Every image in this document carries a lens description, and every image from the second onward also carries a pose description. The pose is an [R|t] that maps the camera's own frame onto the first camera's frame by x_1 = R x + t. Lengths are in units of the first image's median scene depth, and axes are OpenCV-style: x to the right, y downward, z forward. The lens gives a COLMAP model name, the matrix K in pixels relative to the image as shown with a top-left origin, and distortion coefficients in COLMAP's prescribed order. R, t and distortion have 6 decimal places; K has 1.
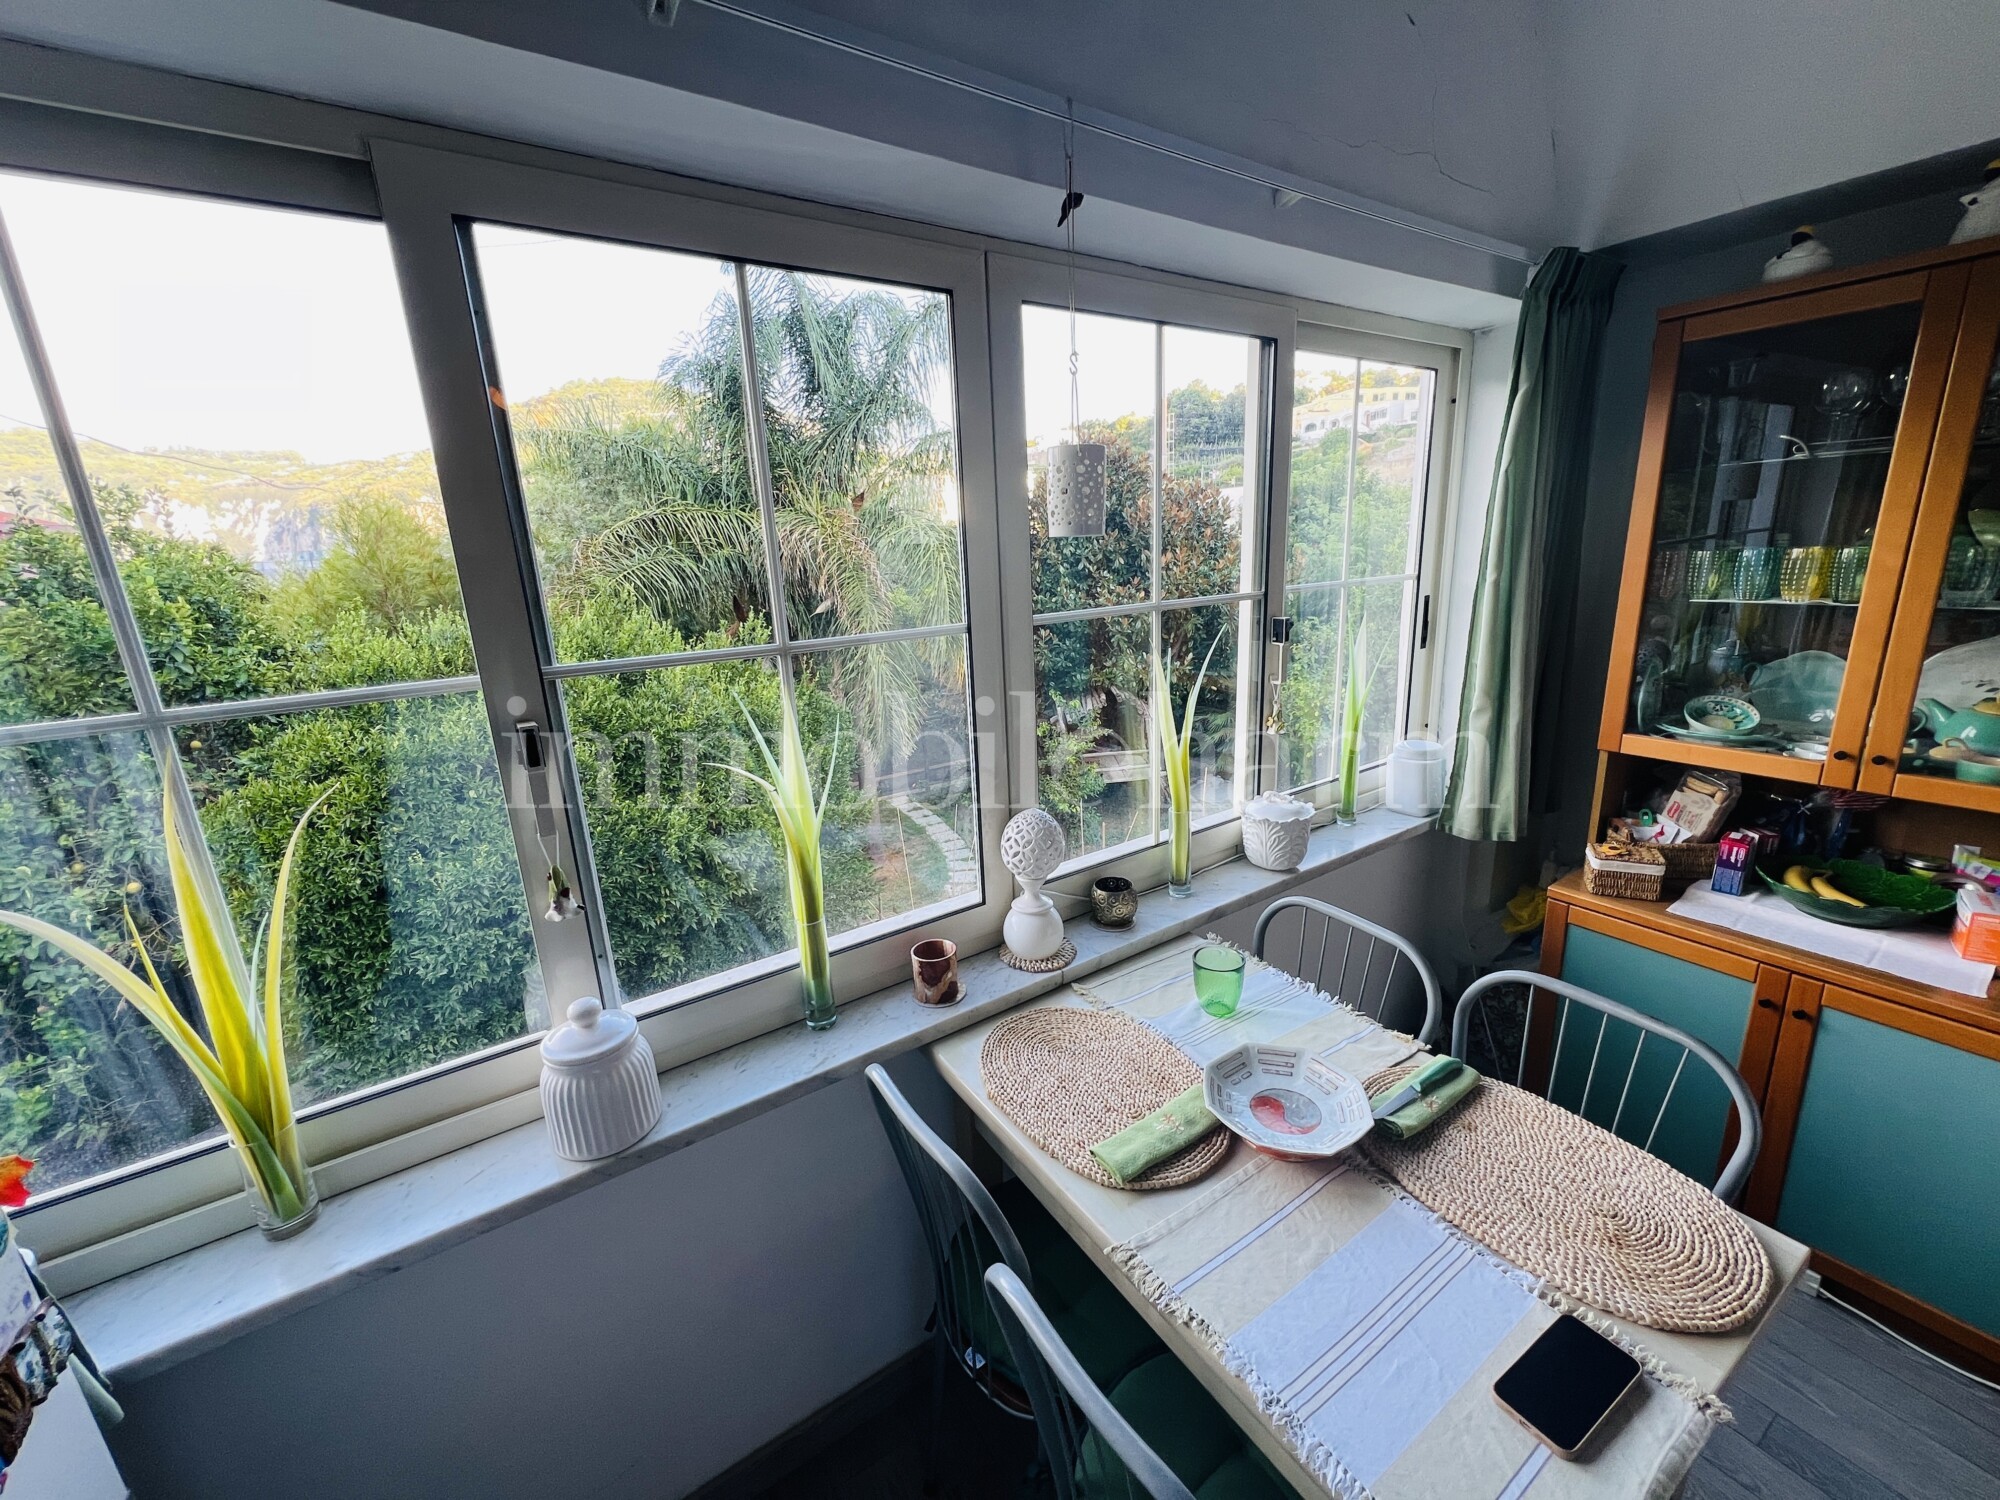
lens RADIAL K [[806.4, 0, 1001.3], [0, 806.4, 752.9], [0, 0, 1]] dist [-0.000365, 0.000228]
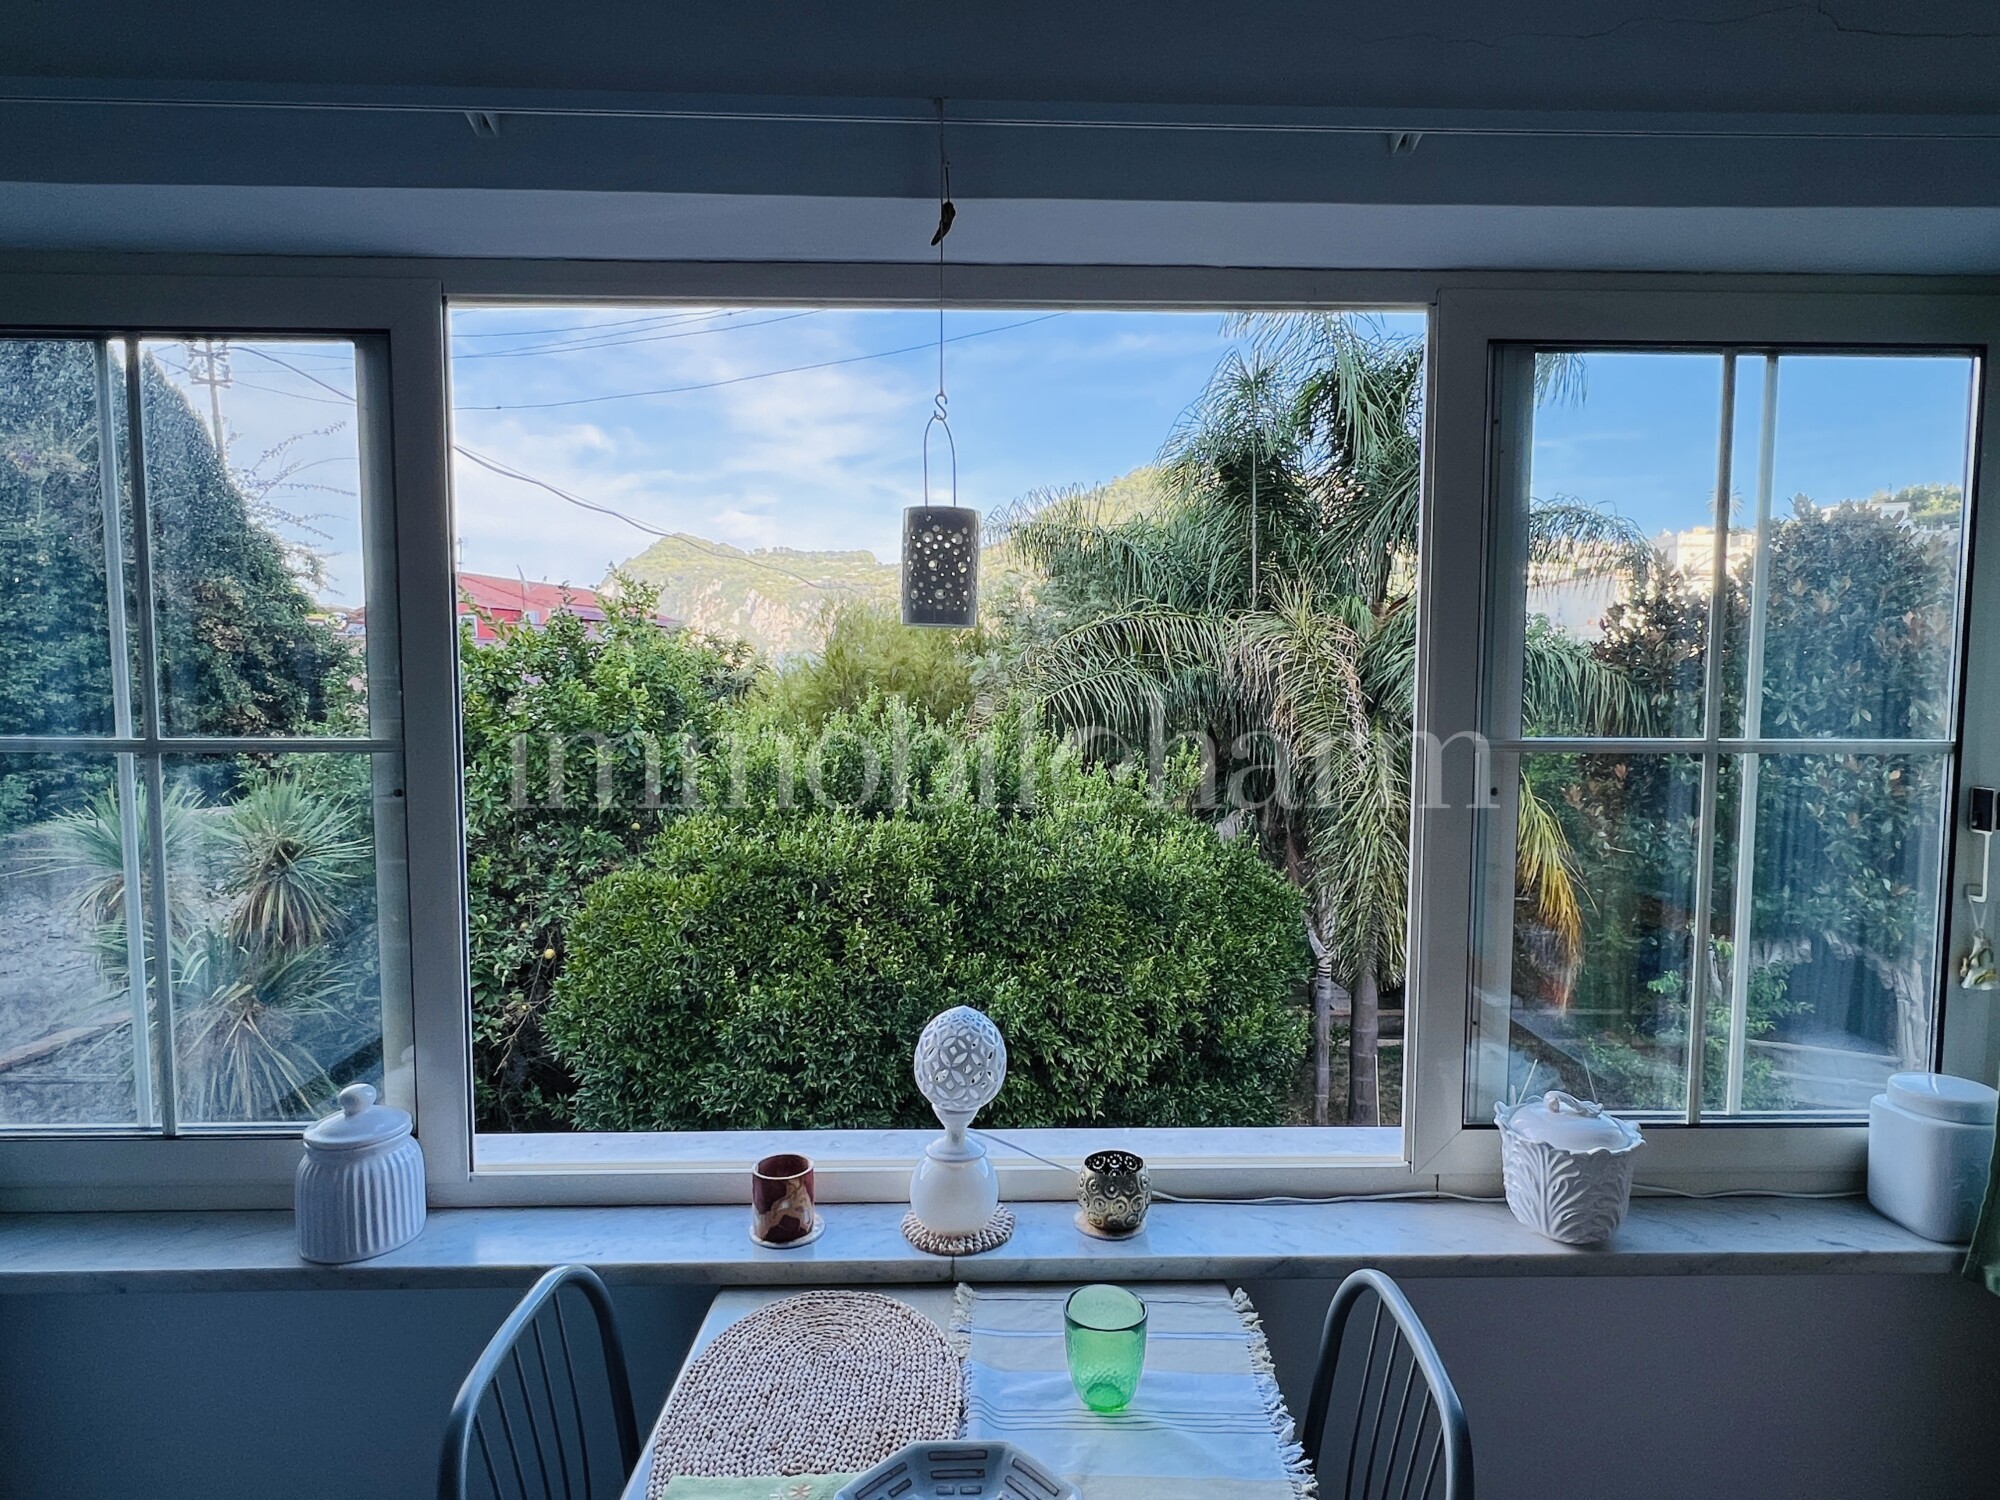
lens RADIAL K [[1128.2, 0, 998.3], [0, 1128.2, 758.1], [0, 0, 1]] dist [0.002971, -0.000826]
pose [[0.836242, 0.086569, -0.541484, 0.185999], [-0.177755, 0.976934, -0.118331, -0.010178], [0.518750, 0.195205, 0.832342, 0.051256]]
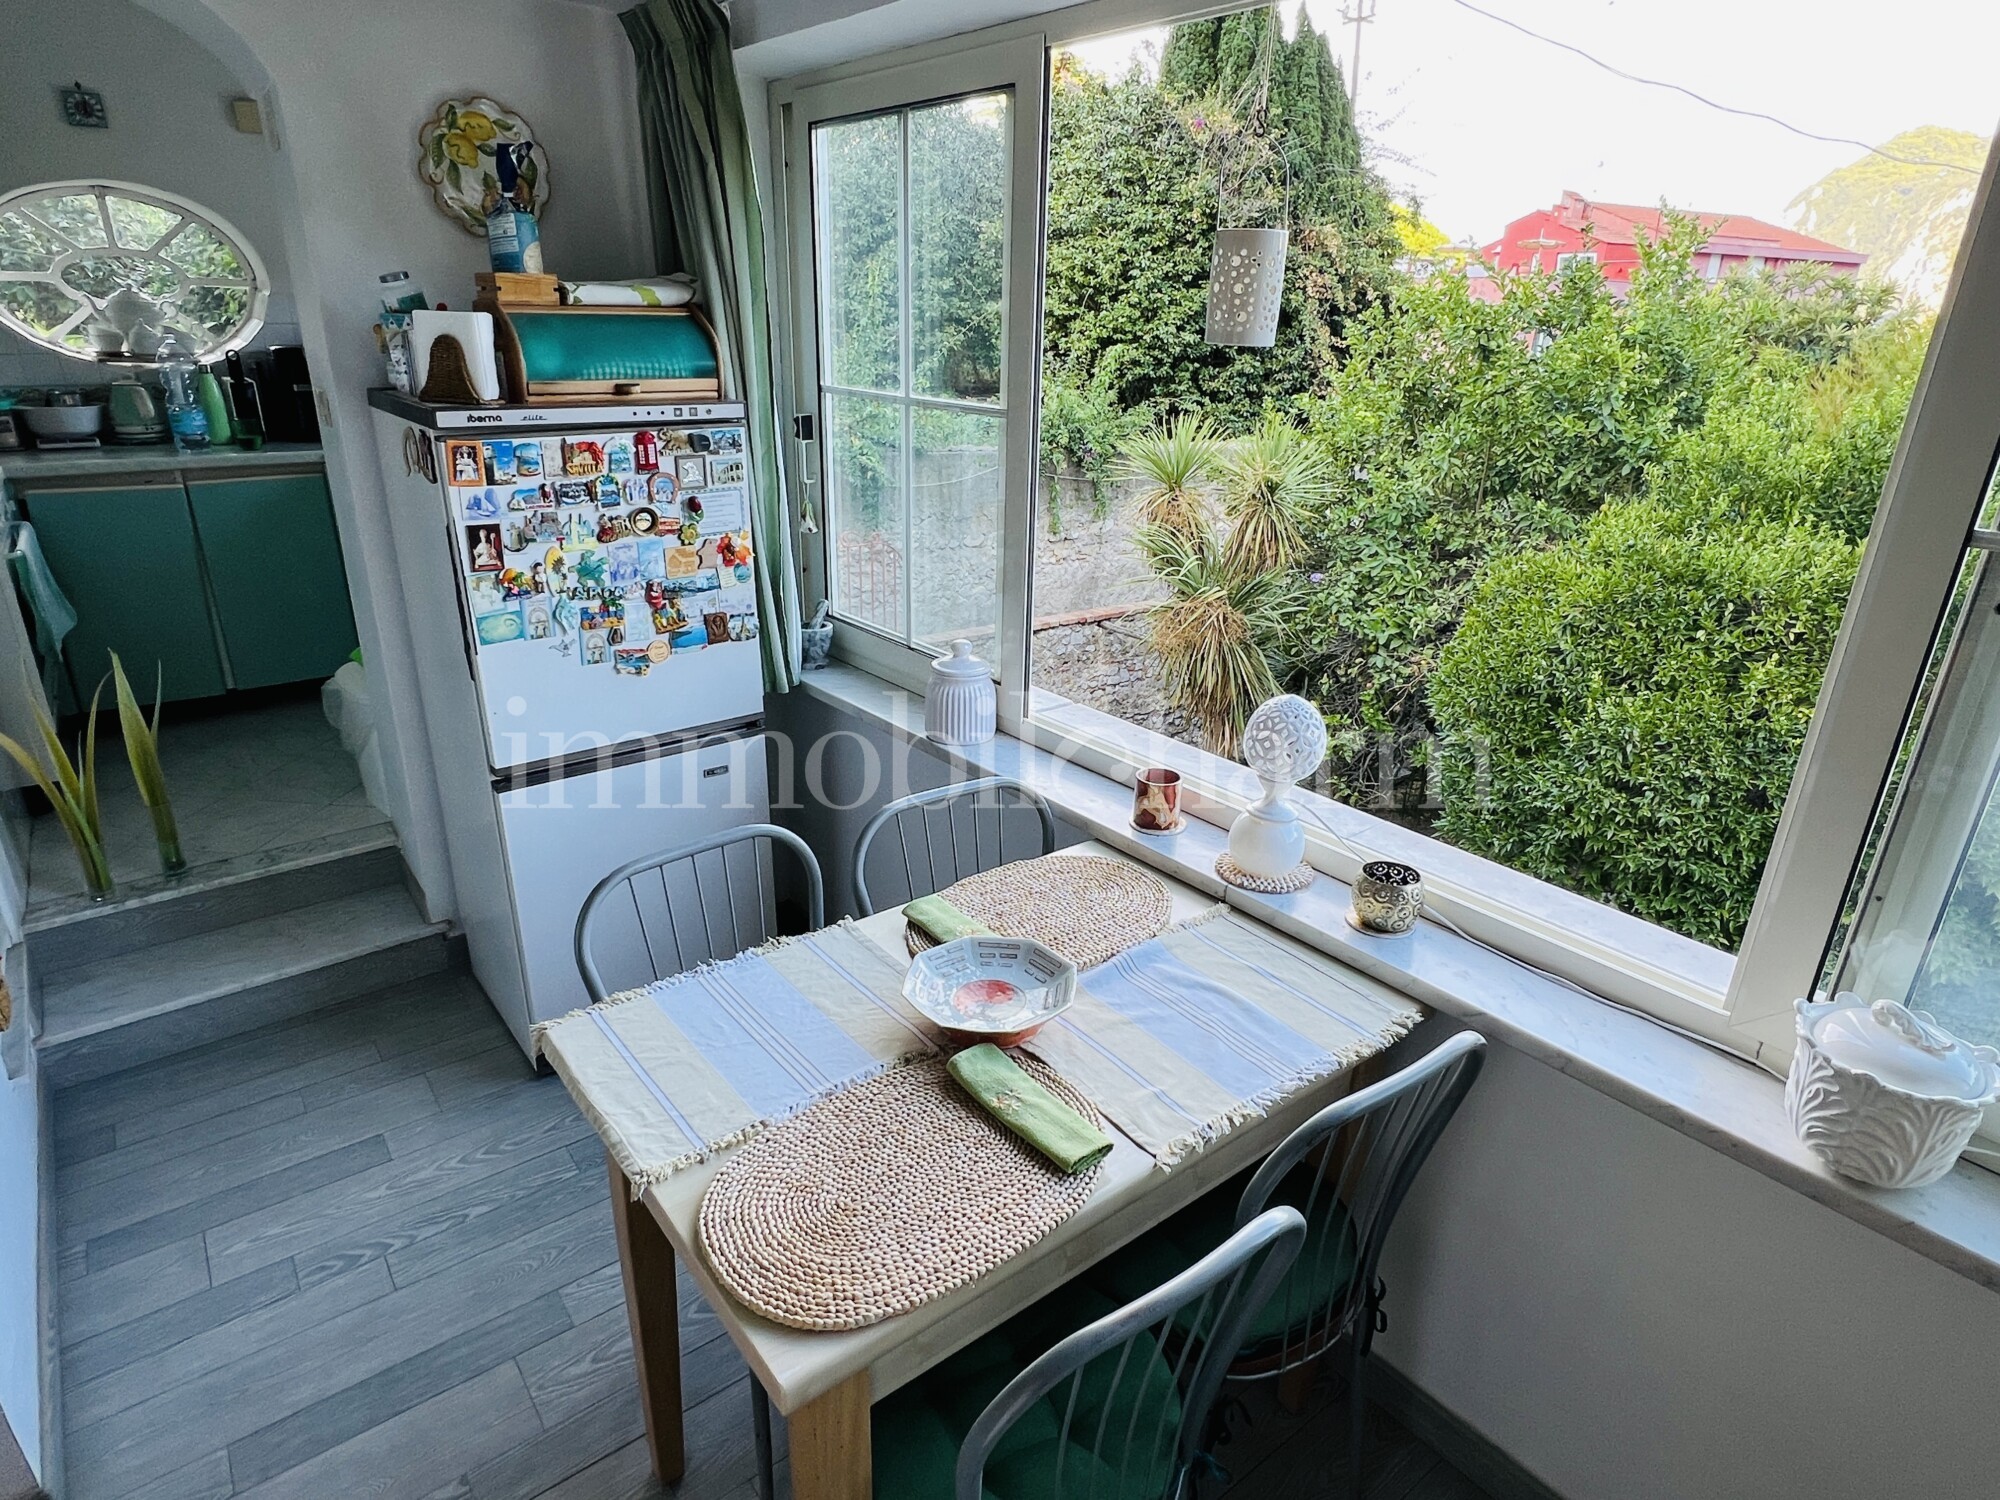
lens RADIAL K [[1128.2, 0, 998.3], [0, 1128.2, 758.1], [0, 0, 1]] dist [0.002971, -0.000826]
pose [[0.087118, 0.415284, -0.905511, 0.336921], [-0.279796, 0.882579, 0.377848, -0.069375], [0.956099, 0.220441, 0.193083, 0.169401]]
